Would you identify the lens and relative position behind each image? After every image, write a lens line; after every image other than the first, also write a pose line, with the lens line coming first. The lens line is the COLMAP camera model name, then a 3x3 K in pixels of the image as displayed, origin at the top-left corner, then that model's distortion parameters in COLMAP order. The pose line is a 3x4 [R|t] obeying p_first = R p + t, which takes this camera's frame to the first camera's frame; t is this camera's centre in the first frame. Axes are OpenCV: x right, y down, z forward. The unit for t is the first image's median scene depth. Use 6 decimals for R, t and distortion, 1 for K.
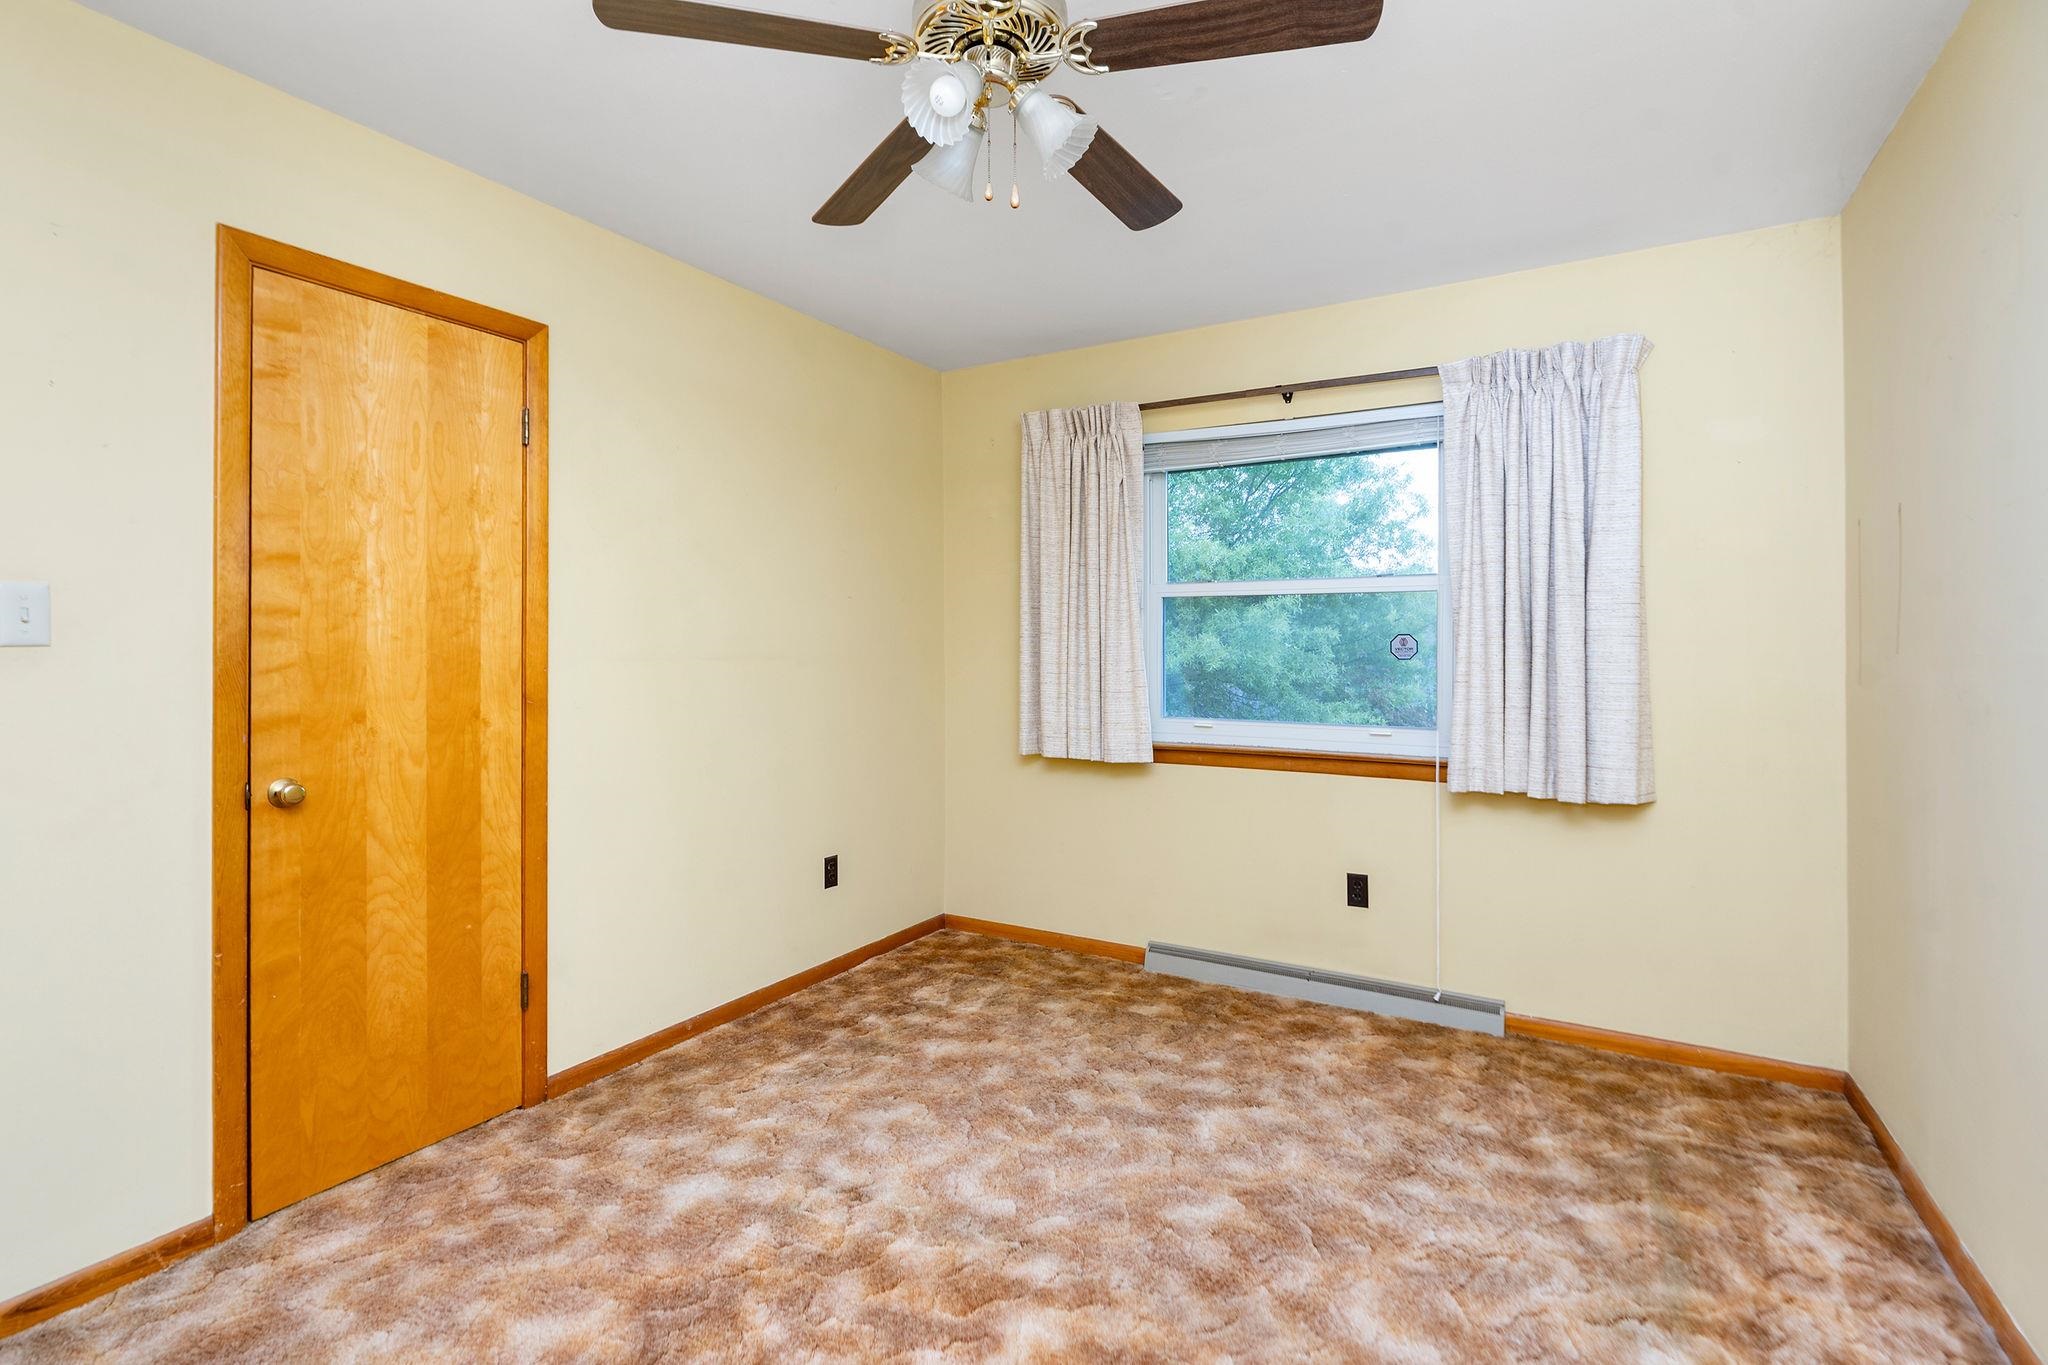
lens RADIAL K [[955.5, 0, 1028.1], [0, 955.5, 659.5], [0, 0, 1]] dist [-0.001180, 0.001607]
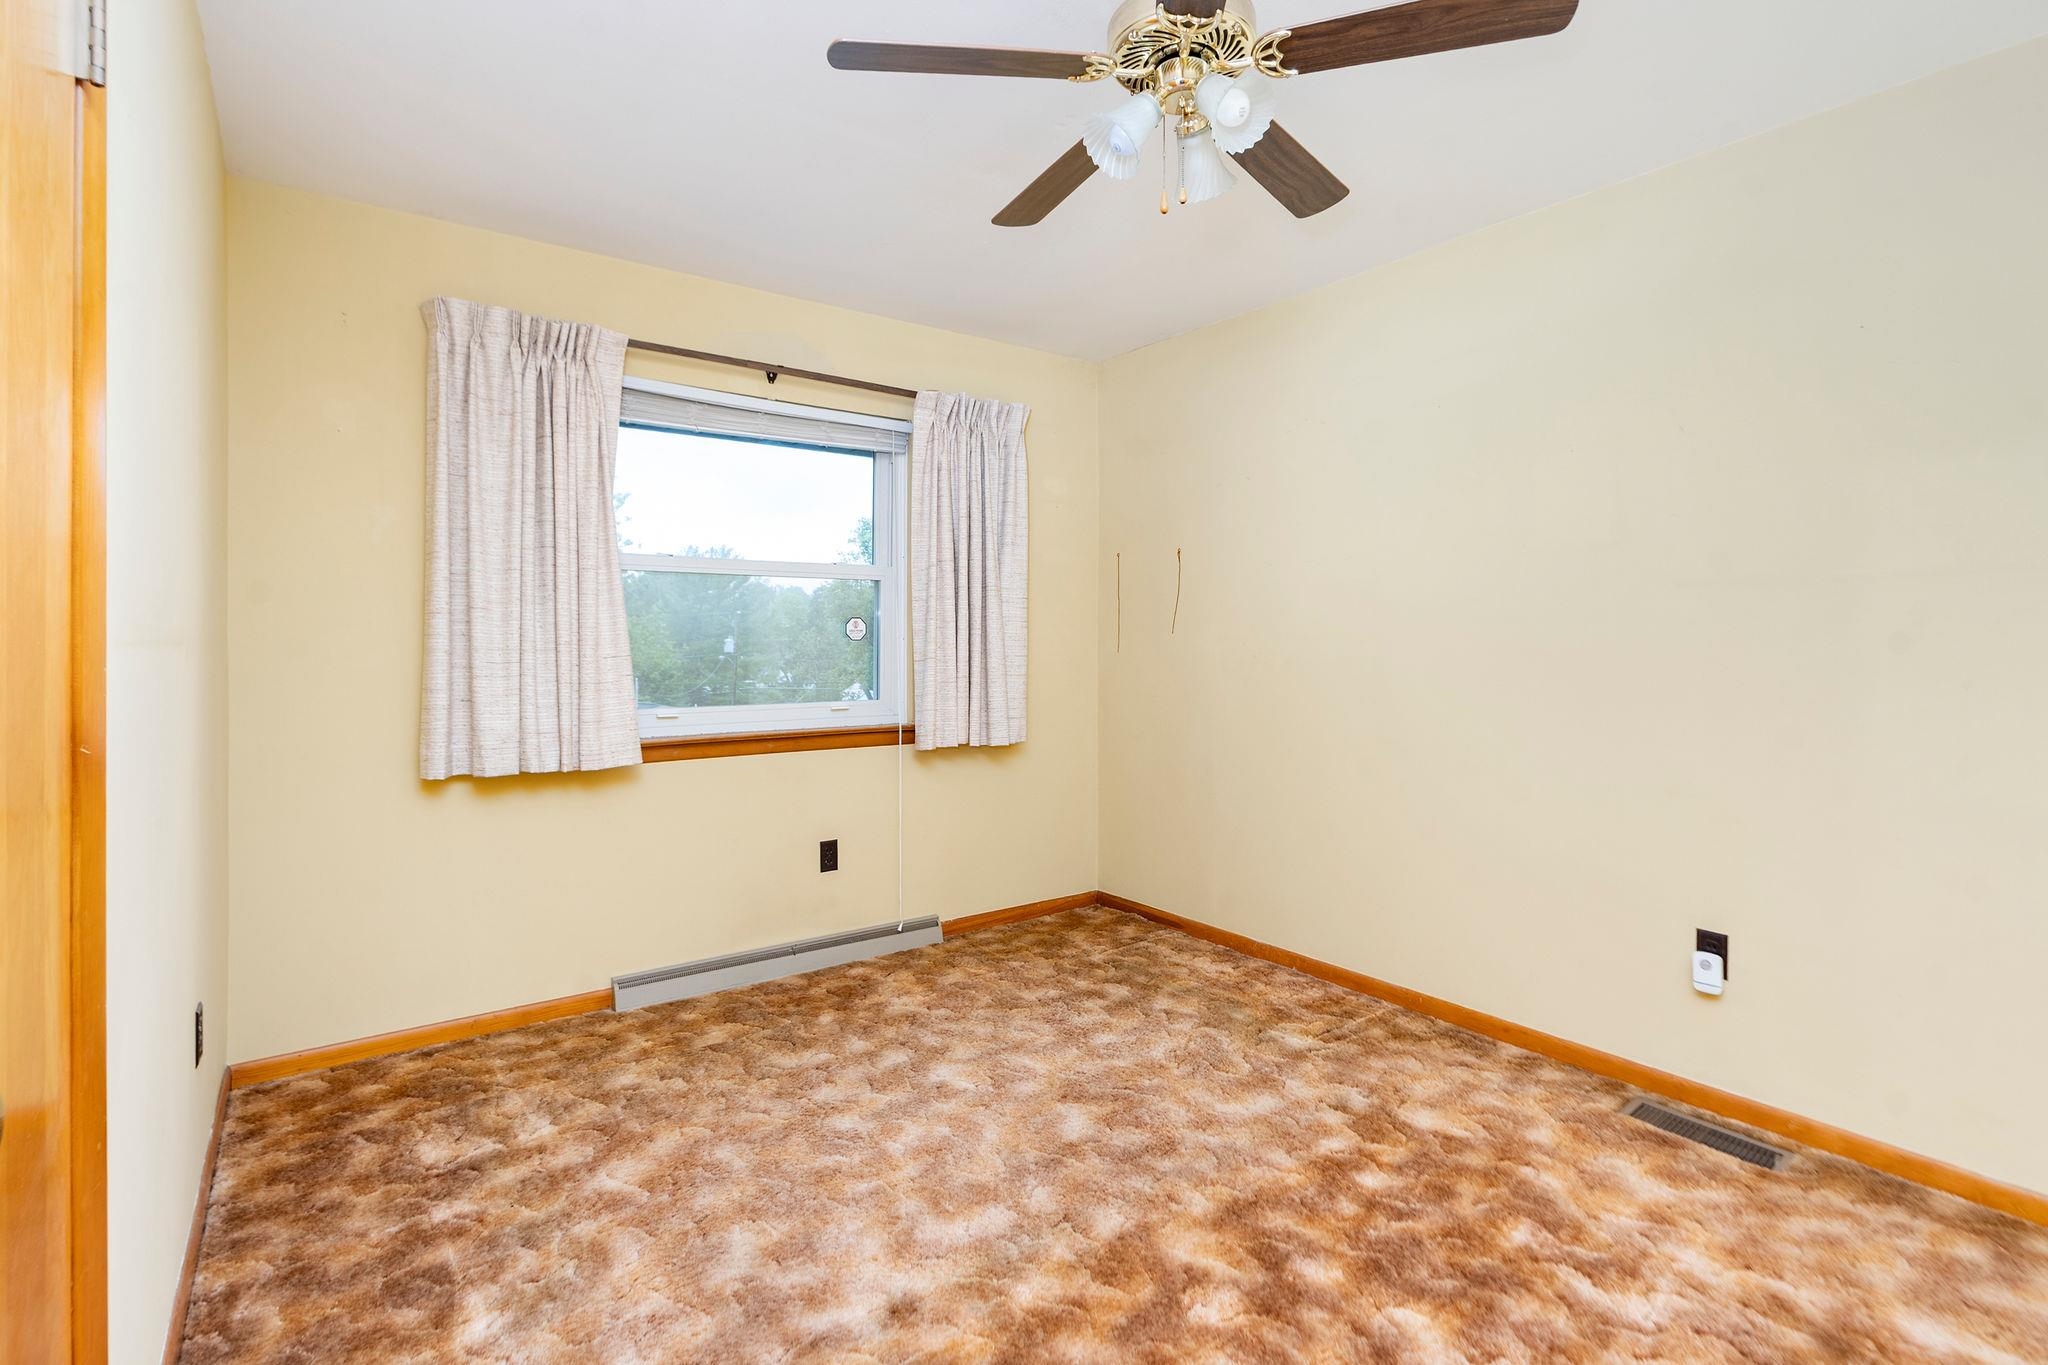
lens RADIAL K [[955.5, 0, 1007.8], [0, 955.5, 650.9], [0, 0, 1]] dist [-0.001180, 0.001607]
pose [[0.405229, -0.013848, 0.914110, -0.614931], [0.010136, 0.999892, 0.010654, 0.002454], [-0.914159, 0.004948, 0.405325, 0.424323]]
